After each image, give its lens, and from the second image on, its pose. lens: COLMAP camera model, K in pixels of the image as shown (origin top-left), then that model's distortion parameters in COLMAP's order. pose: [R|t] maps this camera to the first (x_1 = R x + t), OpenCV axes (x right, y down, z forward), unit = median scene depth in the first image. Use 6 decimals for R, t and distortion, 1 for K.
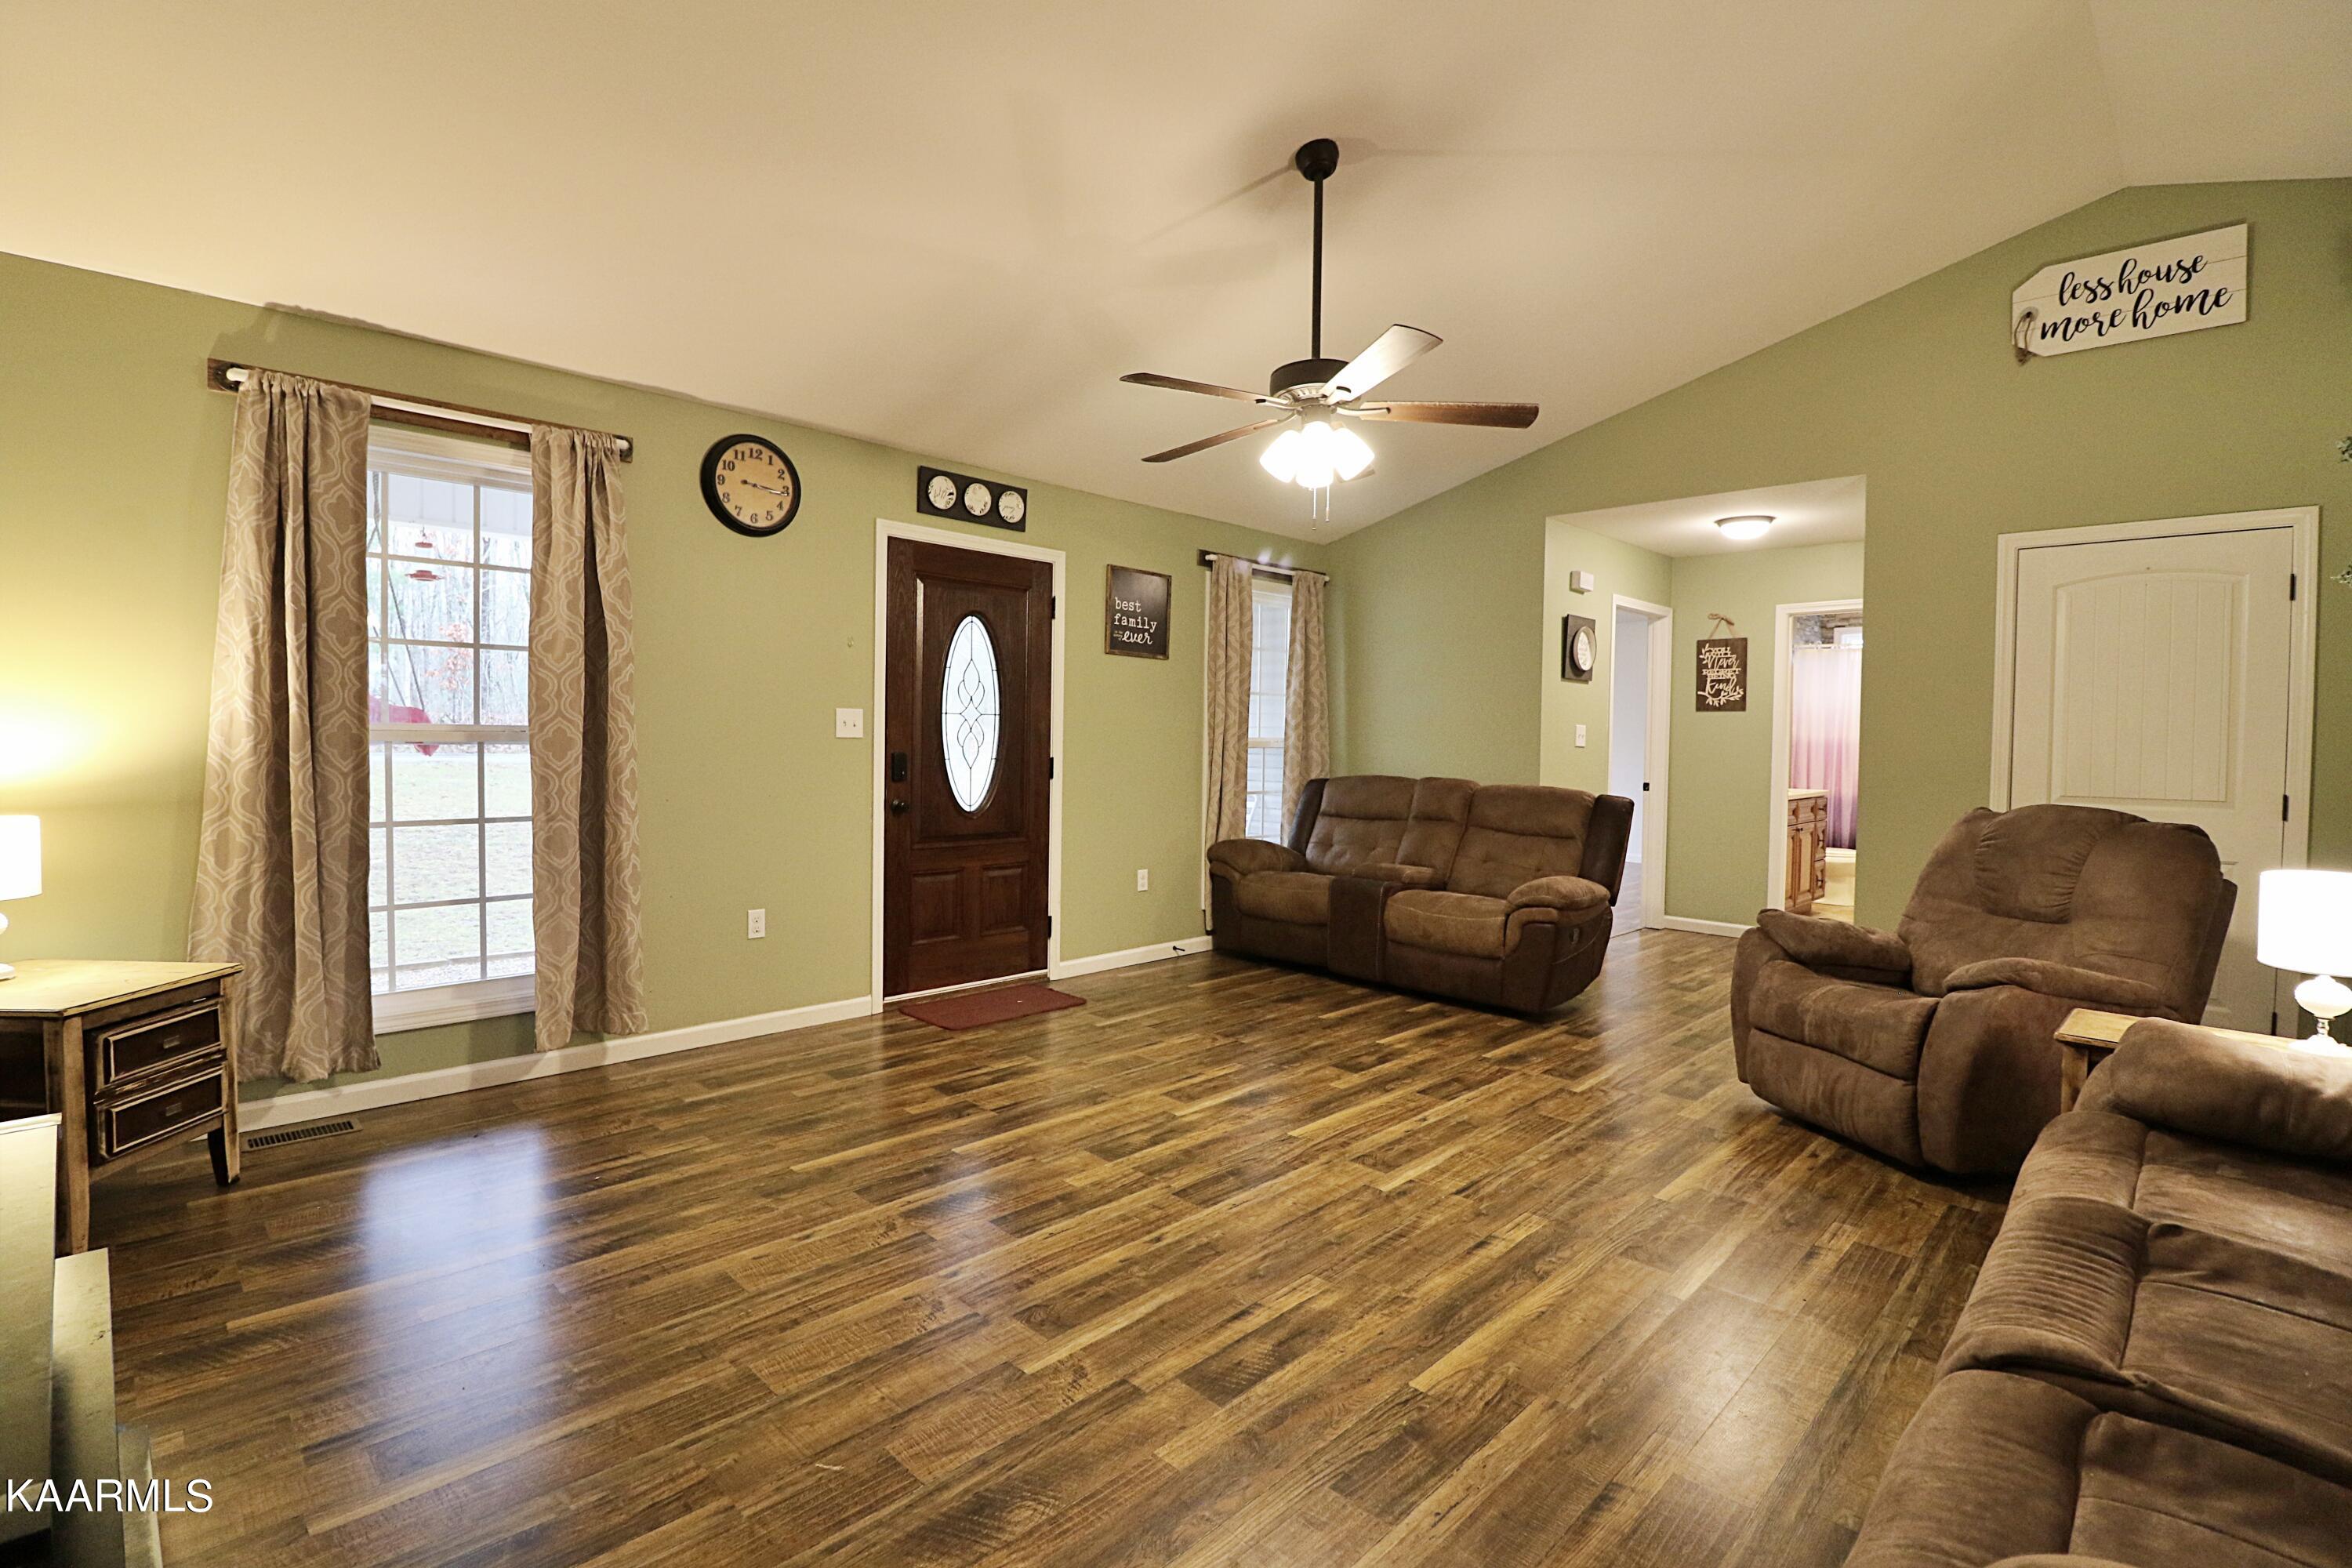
lens RADIAL K [[1074.4, 0, 1173.9], [0, 1074.4, 767.3], [0, 0, 1]] dist [-0.000013, -0.014106]
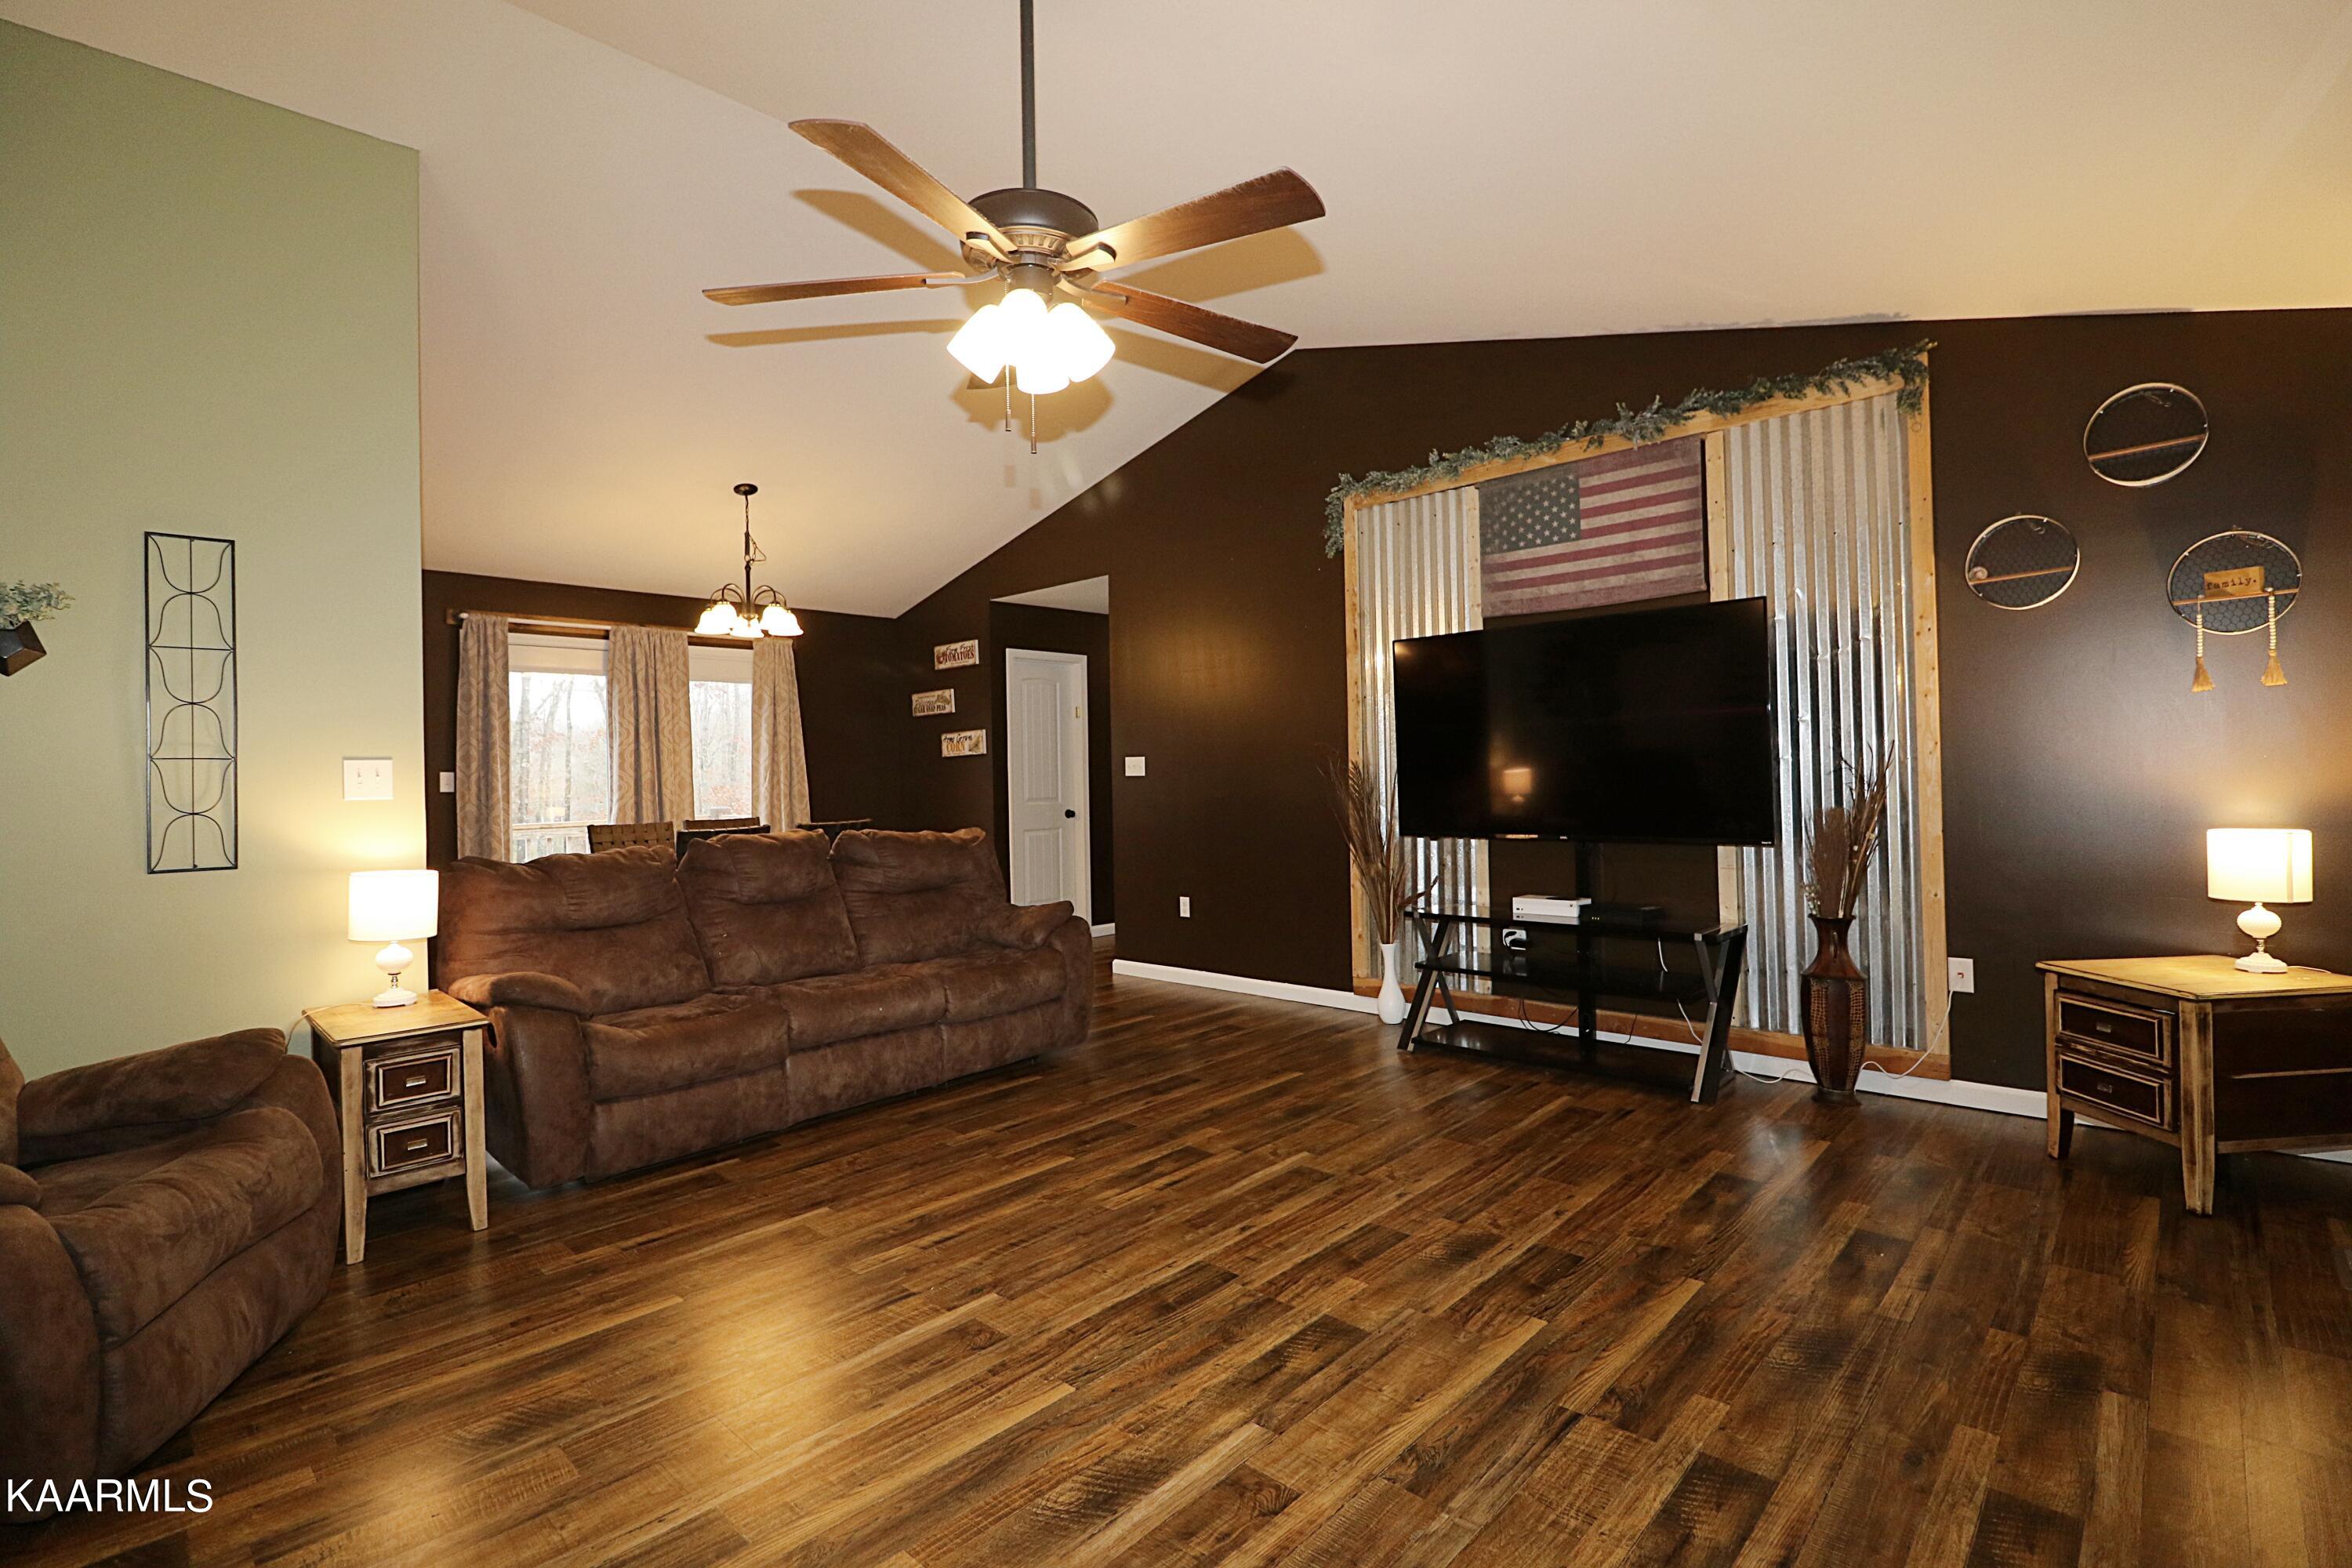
lens RADIAL K [[1074.4, 0, 1173.9], [0, 1074.4, 767.3], [0, 0, 1]] dist [-0.000013, -0.014106]
pose [[-0.999814, 0.007750, -0.017643, 0.055087], [0.007341, 0.999706, 0.023116, -0.040574], [0.017817, 0.022982, -0.999577, 1.608844]]
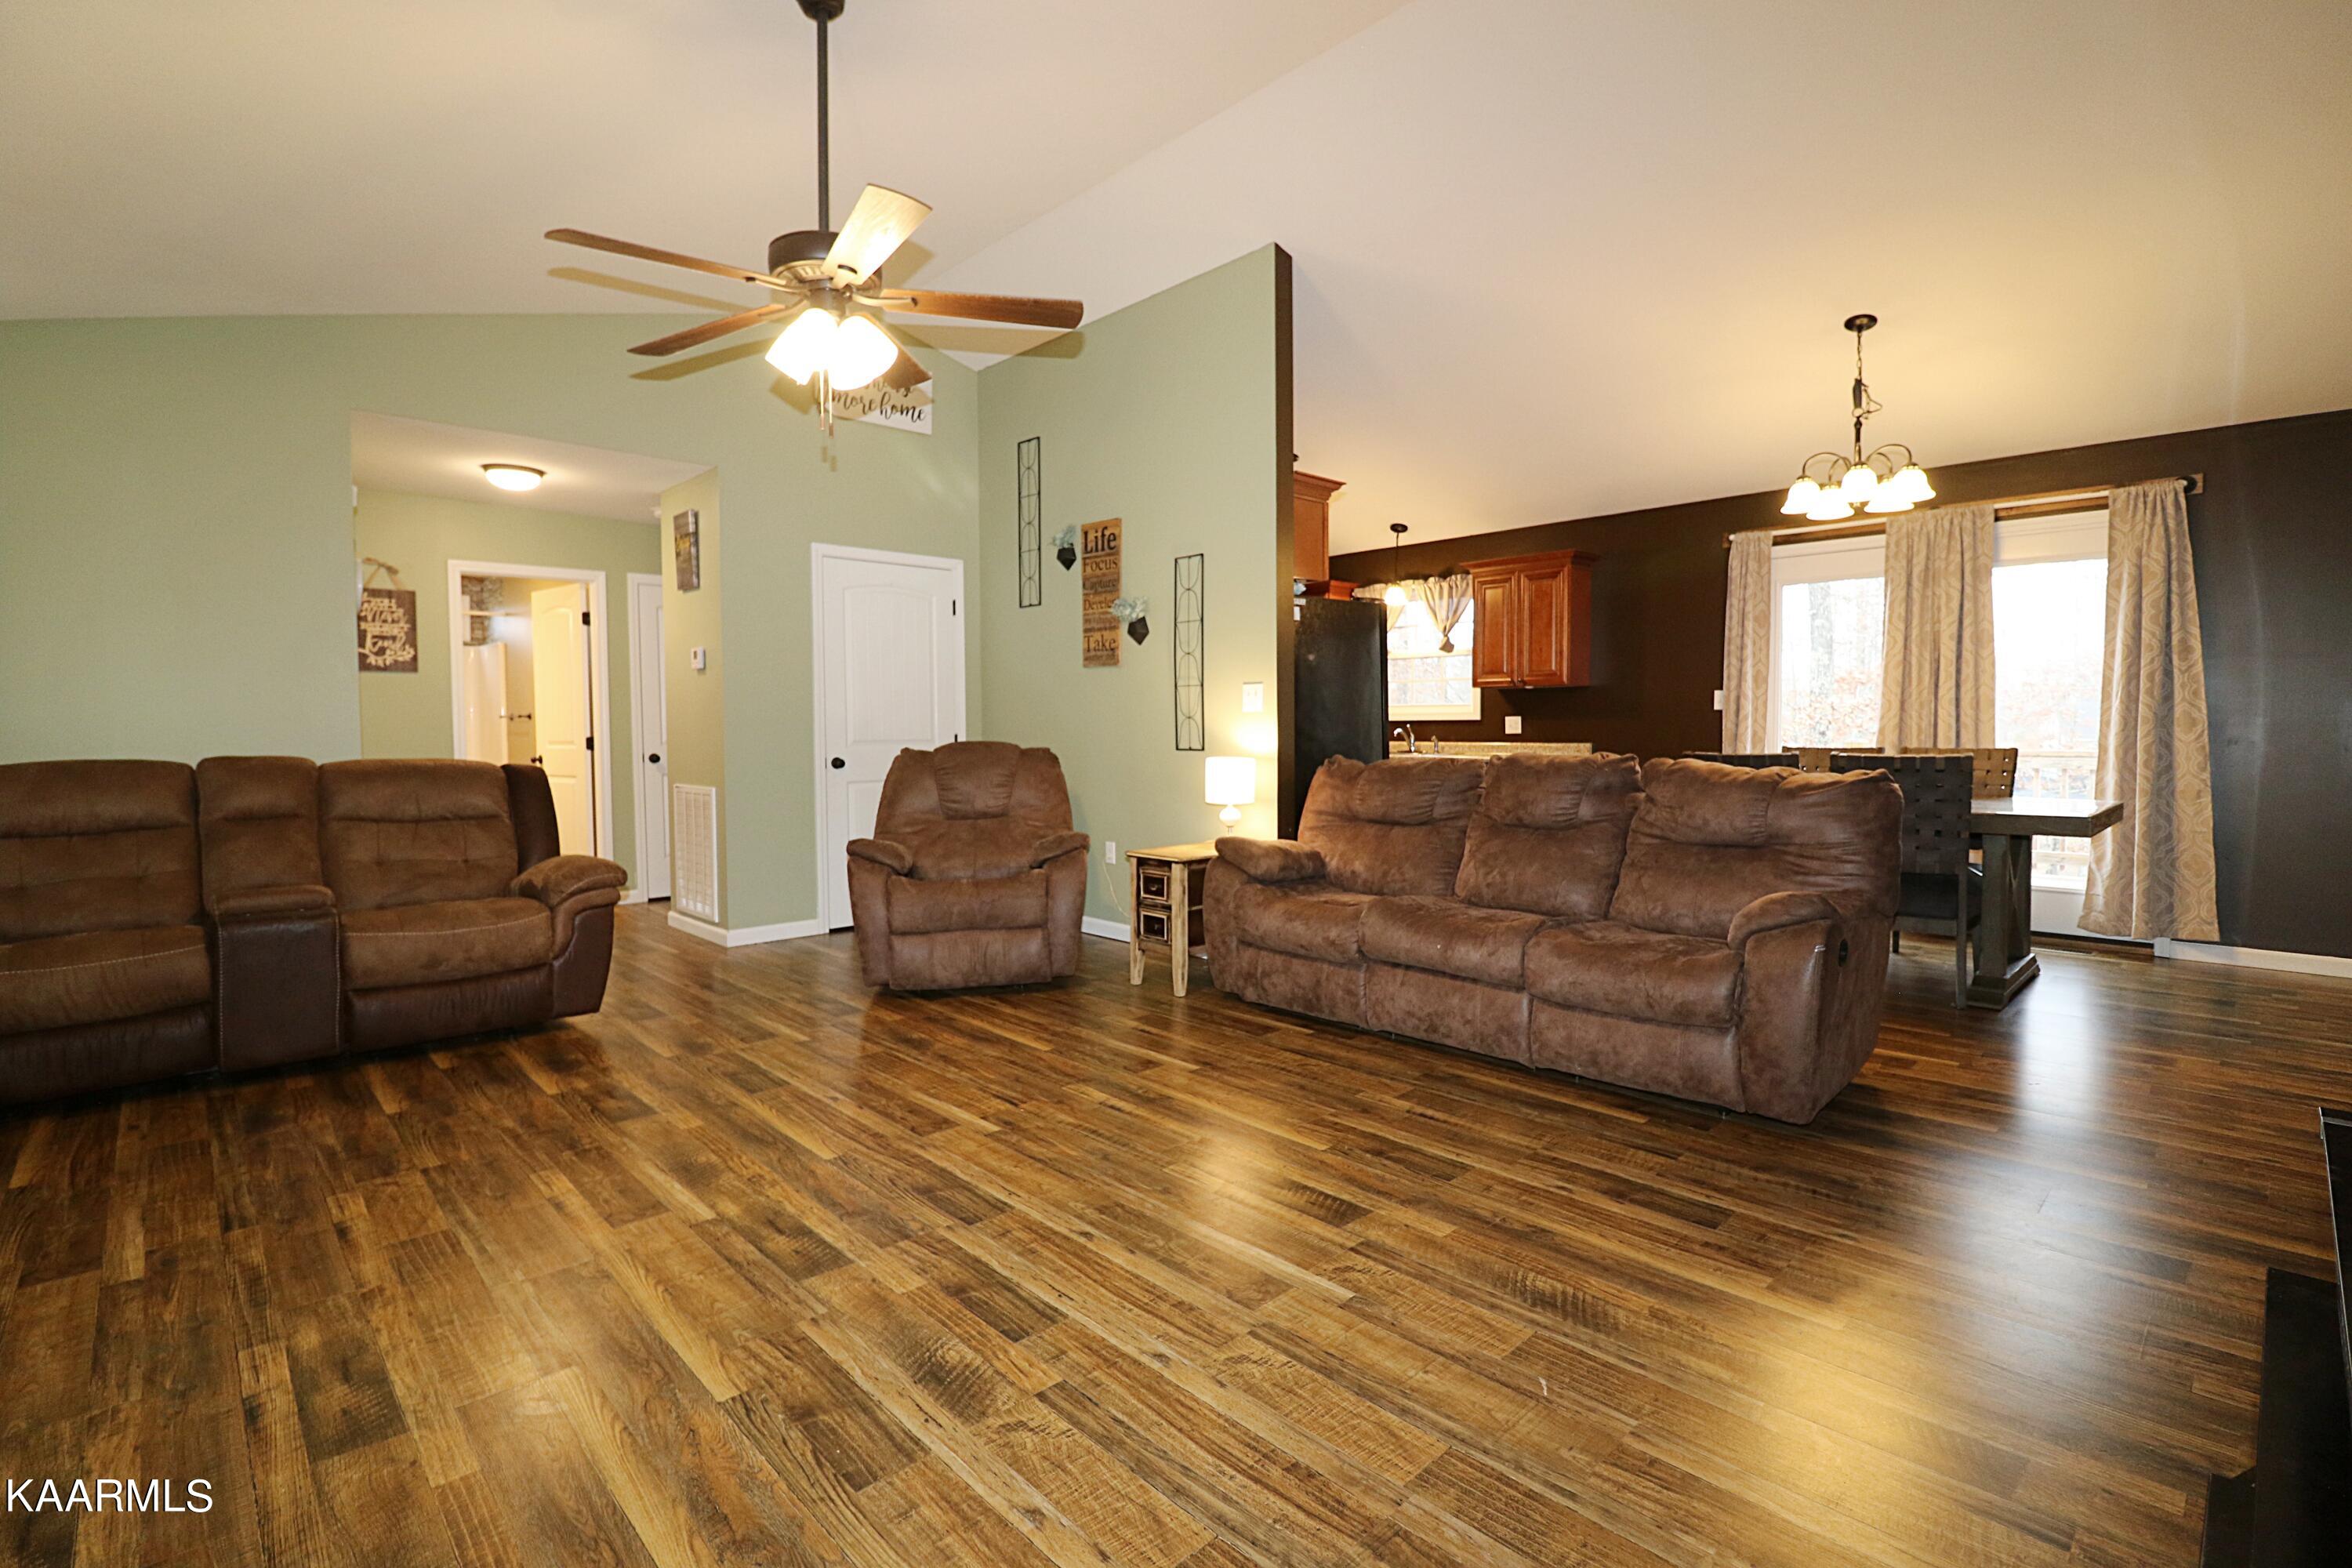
lens RADIAL K [[1074.4, 0, 1173.9], [0, 1074.4, 767.3], [0, 0, 1]] dist [-0.000013, -0.014106]
pose [[0.034344, -0.053619, 0.997971, -0.692614], [0.034914, 0.998015, 0.052419, 0.002842], [-0.998800, 0.033043, 0.036148, 0.682726]]
